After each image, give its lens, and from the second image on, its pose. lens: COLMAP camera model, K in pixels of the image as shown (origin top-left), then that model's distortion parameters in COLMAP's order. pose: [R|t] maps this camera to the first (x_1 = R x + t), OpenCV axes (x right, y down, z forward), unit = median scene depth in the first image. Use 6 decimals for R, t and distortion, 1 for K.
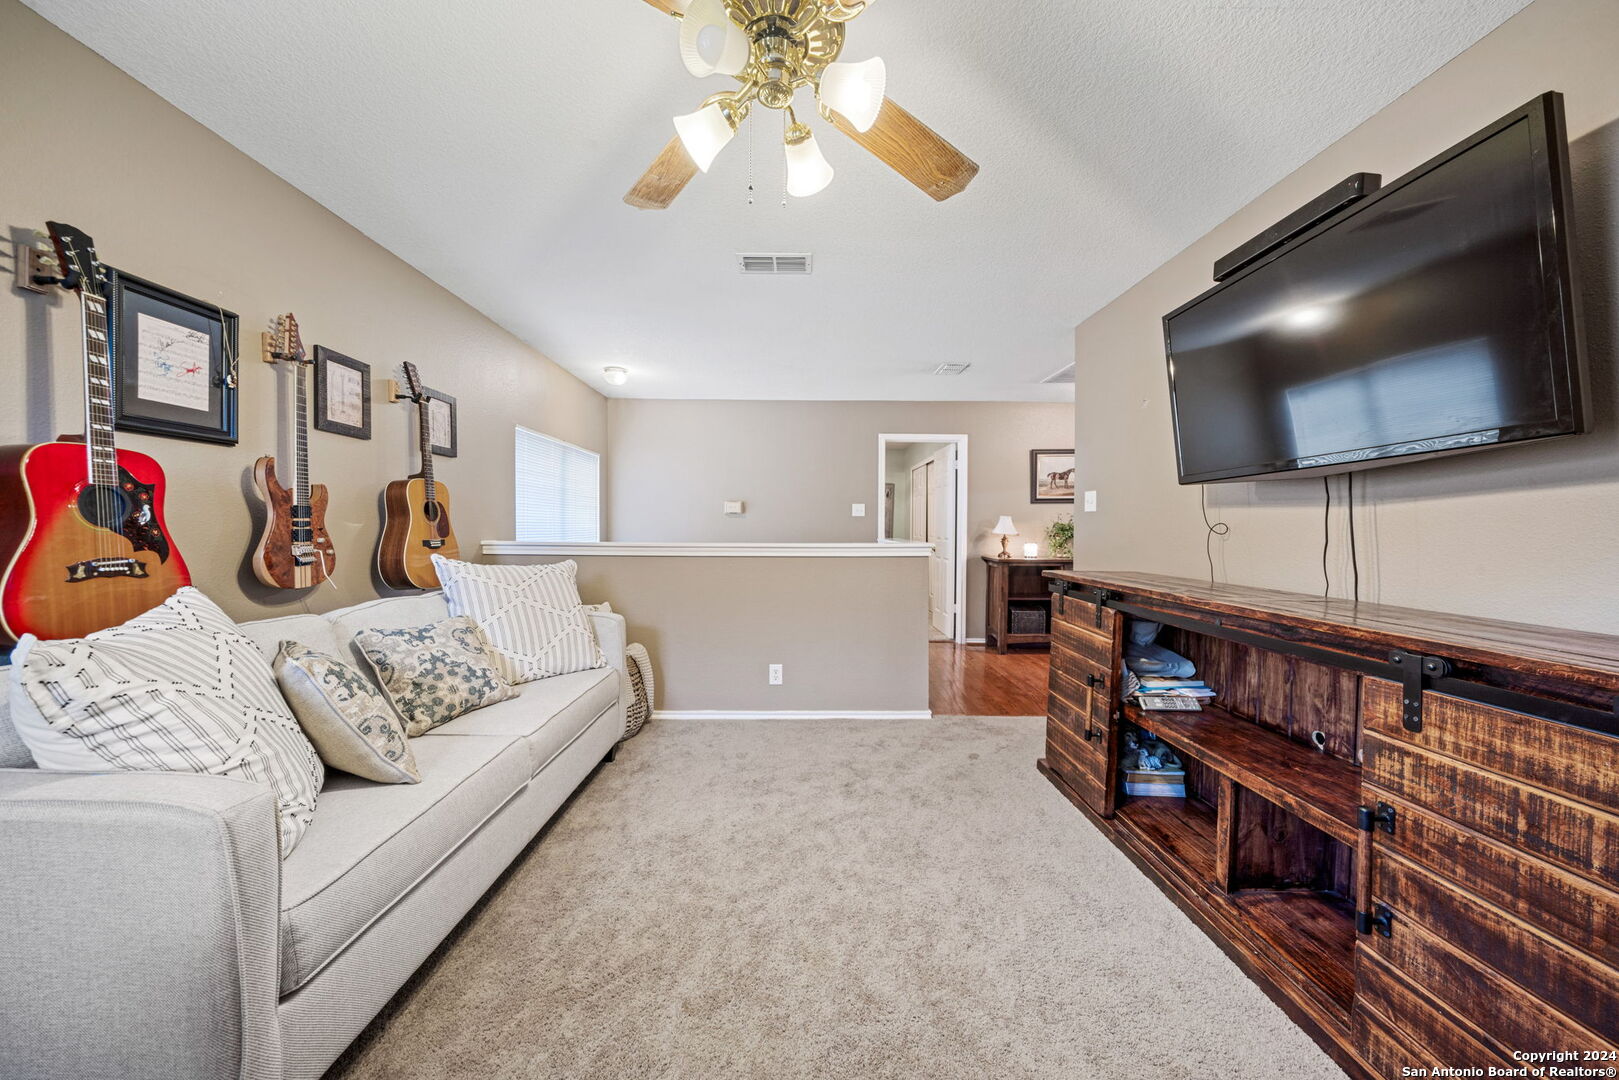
lens RADIAL K [[559.7, 0, 808.6], [0, 559.7, 539.6], [0, 0, 1]] dist [0.000225, 0.000009]
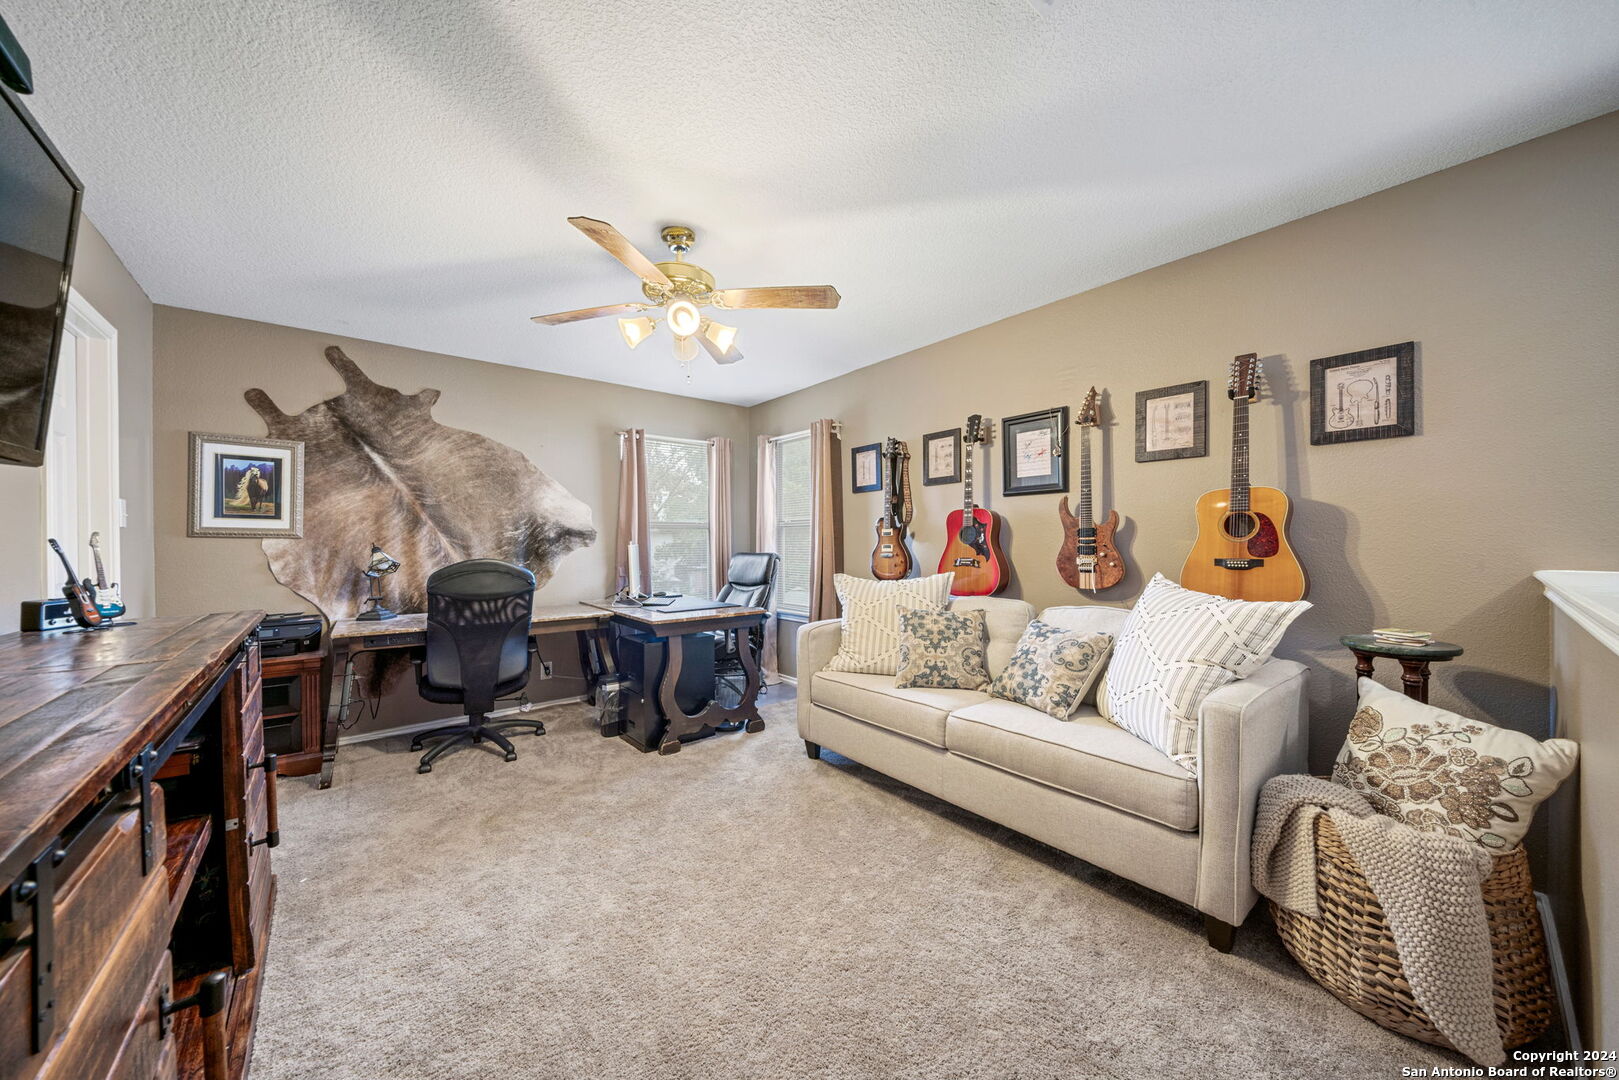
lens RADIAL K [[559.7, 0, 809.8], [0, 559.7, 542.8], [0, 0, 1]] dist [0.000225, 0.000009]
pose [[-0.776835, -0.006180, -0.629673, 0.470168], [-0.017259, 0.999785, 0.011481, -0.029530], [0.629467, 0.019787, -0.776775, 1.648747]]
